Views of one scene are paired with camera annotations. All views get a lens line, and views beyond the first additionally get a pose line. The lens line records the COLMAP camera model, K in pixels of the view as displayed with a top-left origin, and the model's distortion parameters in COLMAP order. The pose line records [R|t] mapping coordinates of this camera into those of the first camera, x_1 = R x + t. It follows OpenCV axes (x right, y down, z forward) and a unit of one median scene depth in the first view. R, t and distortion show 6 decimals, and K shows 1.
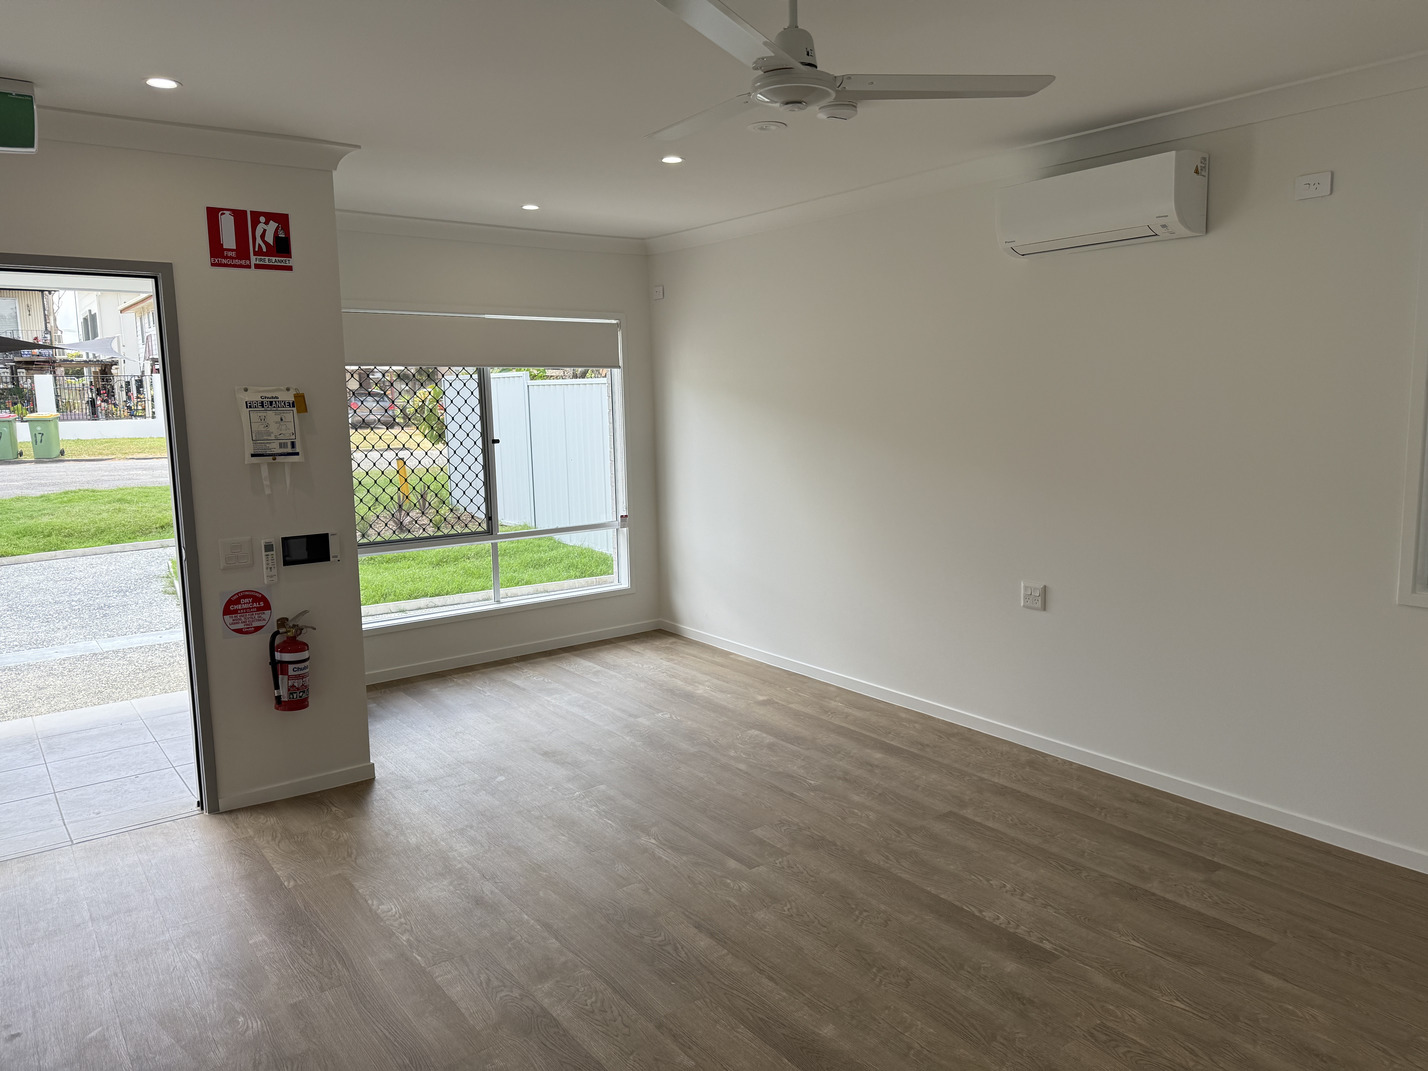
lens RADIAL K [[1012.2, 0, 714.0], [0, 1012.2, 535.5], [0, 0, 1]] dist [0.007736, -0.005293]
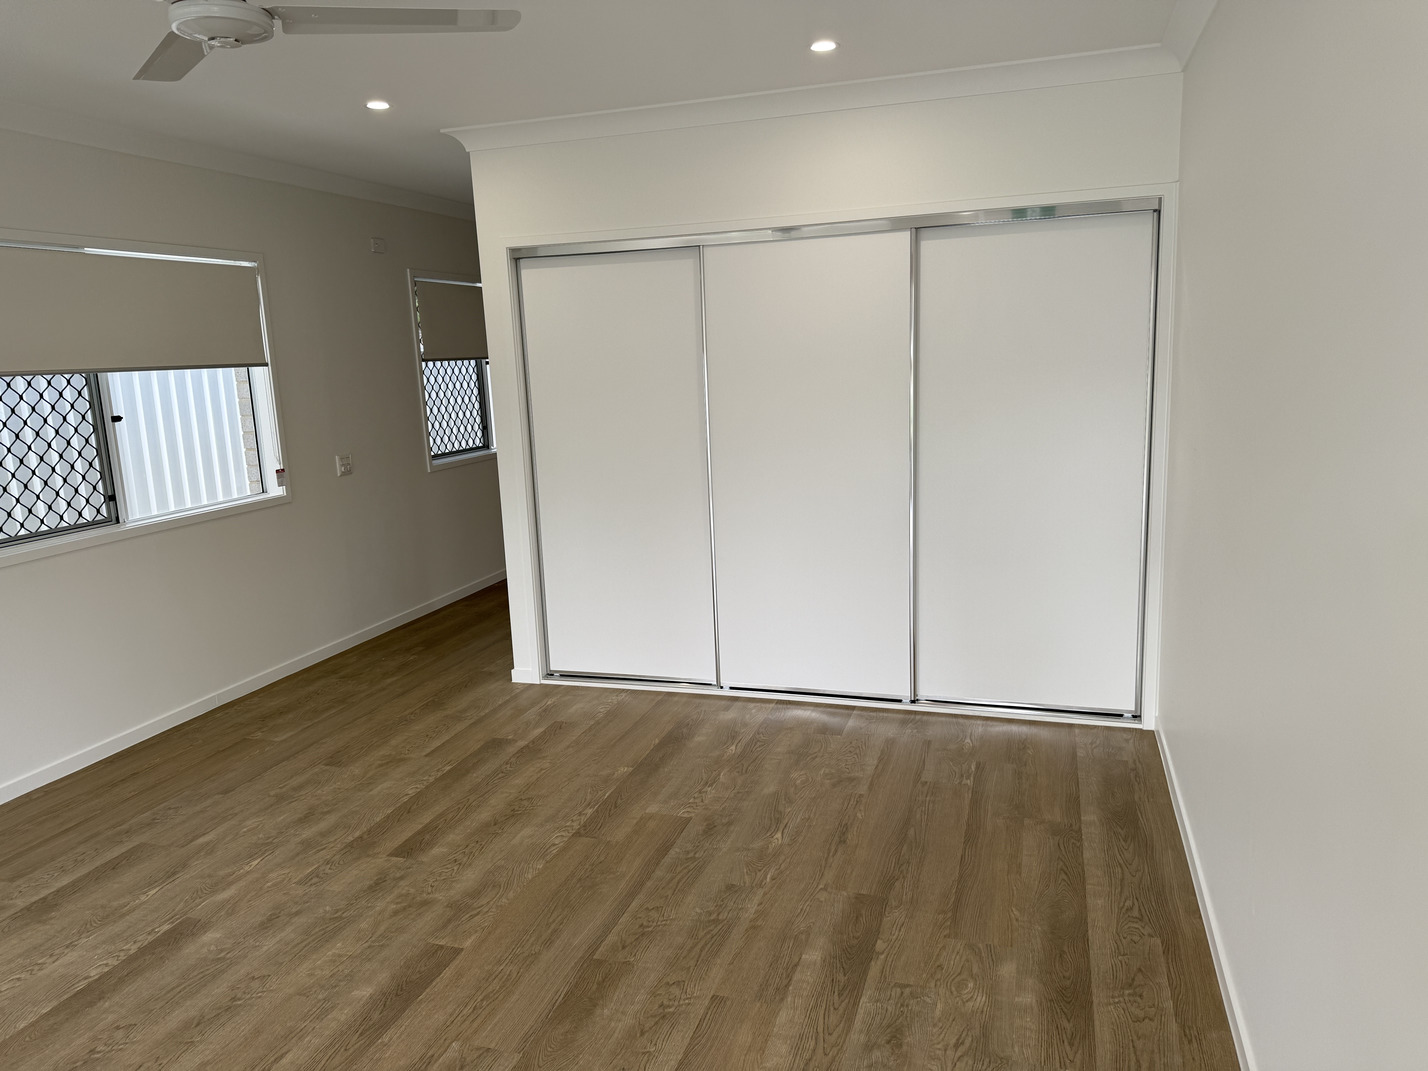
lens RADIAL K [[999.0, 0, 714.0], [0, 999.0, 535.5], [0, 0, 1]] dist [0.127085, -0.196611]
pose [[-0.568549, -0.112379, 0.814937, -0.717295], [0.166348, 0.954456, 0.247673, -0.119667], [-0.805655, 0.276377, -0.523961, 0.925722]]
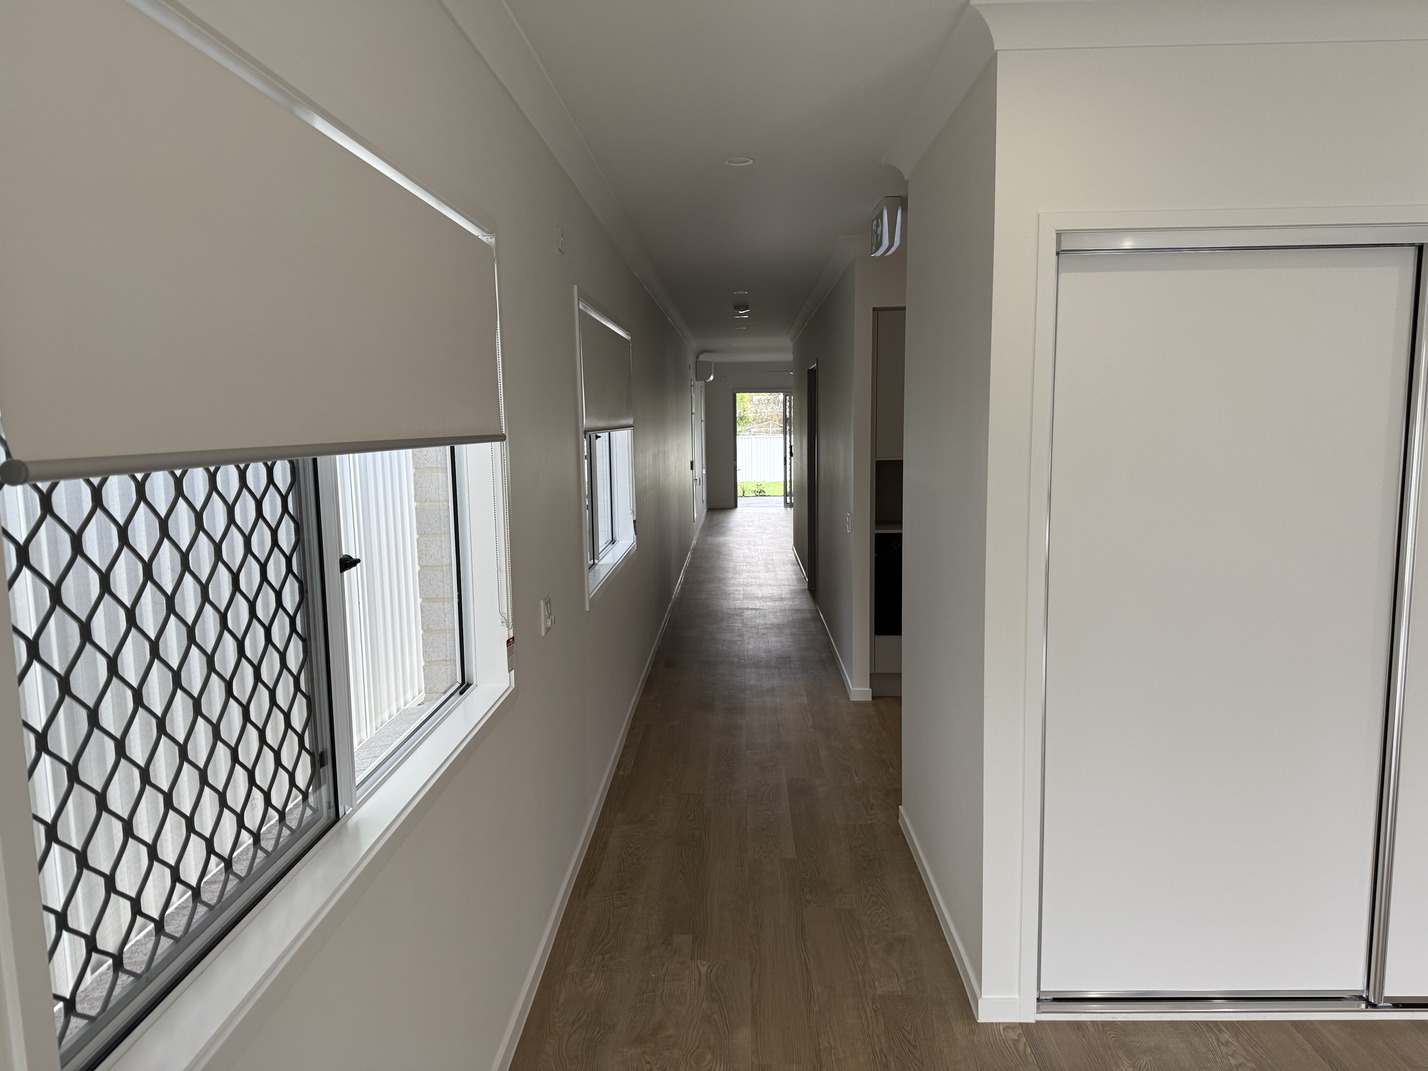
lens RADIAL K [[982.7, 0, 688.0], [0, 982.7, 543.3], [0, 0, 1]] dist [0.004419, -0.000275]
pose [[-0.770718, -0.047982, 0.635367, 0.417089], [0.120876, 0.968043, 0.219731, -0.171007], [-0.625606, 0.246152, -0.740288, 1.094036]]
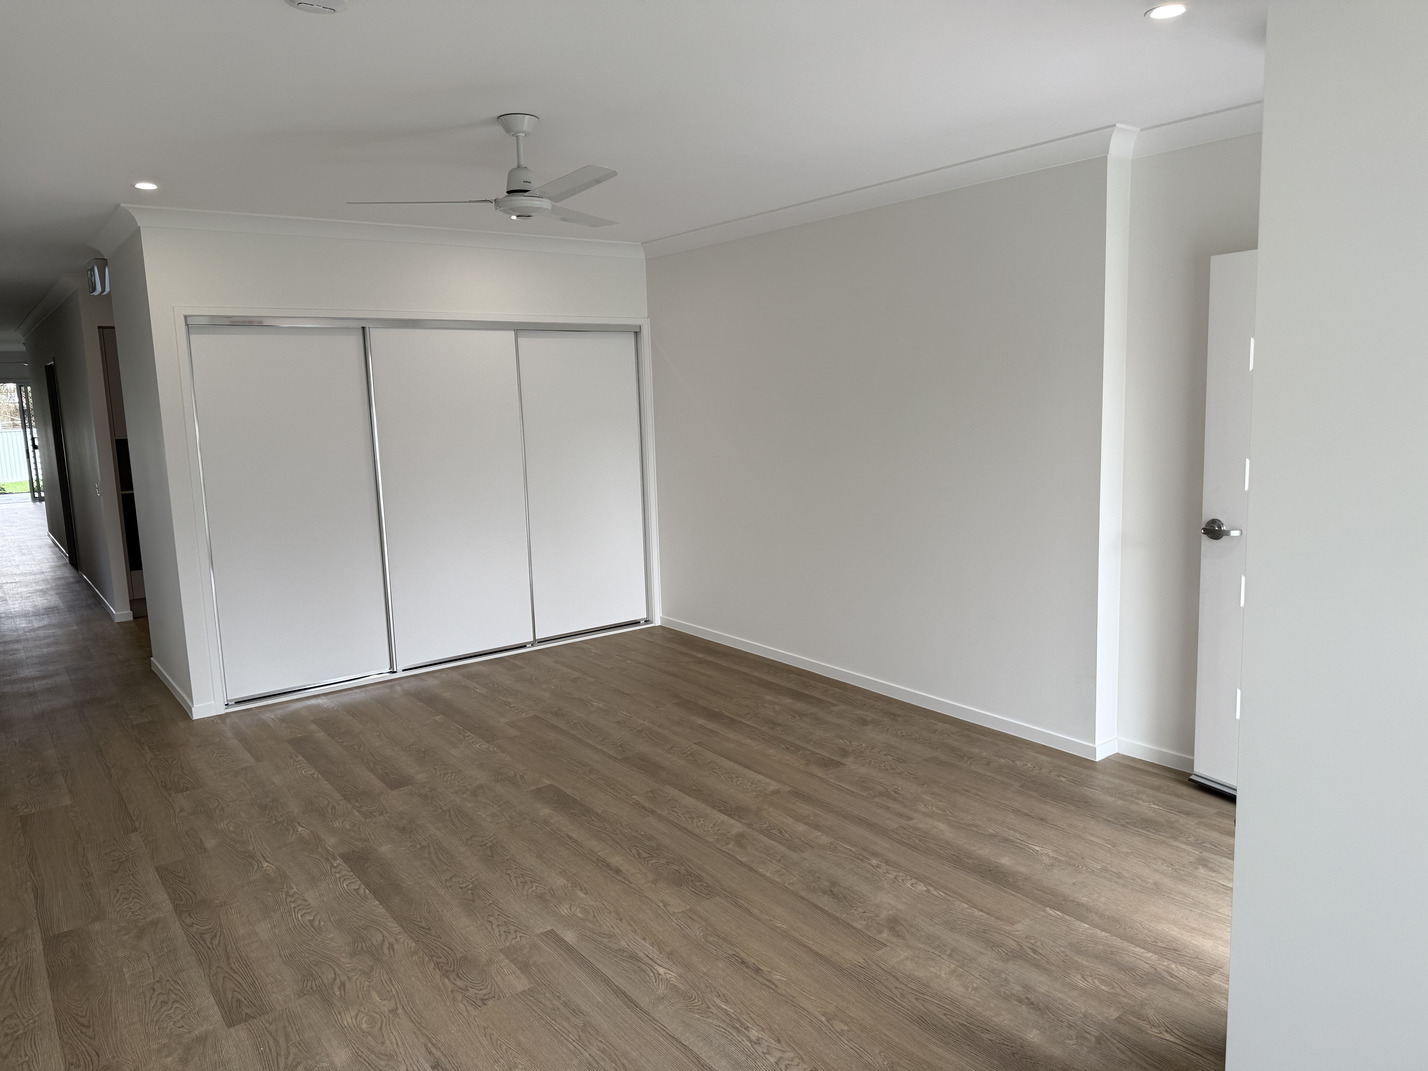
lens RADIAL K [[1012.2, 0, 714.0], [0, 1012.2, 535.5], [0, 0, 1]] dist [0.007736, -0.005293]
pose [[-0.998798, 0.049003, 0.000597, -0.139700], [0.047184, 0.958282, 0.281903, -0.284488], [0.013242, 0.281592, -0.959443, 1.957369]]
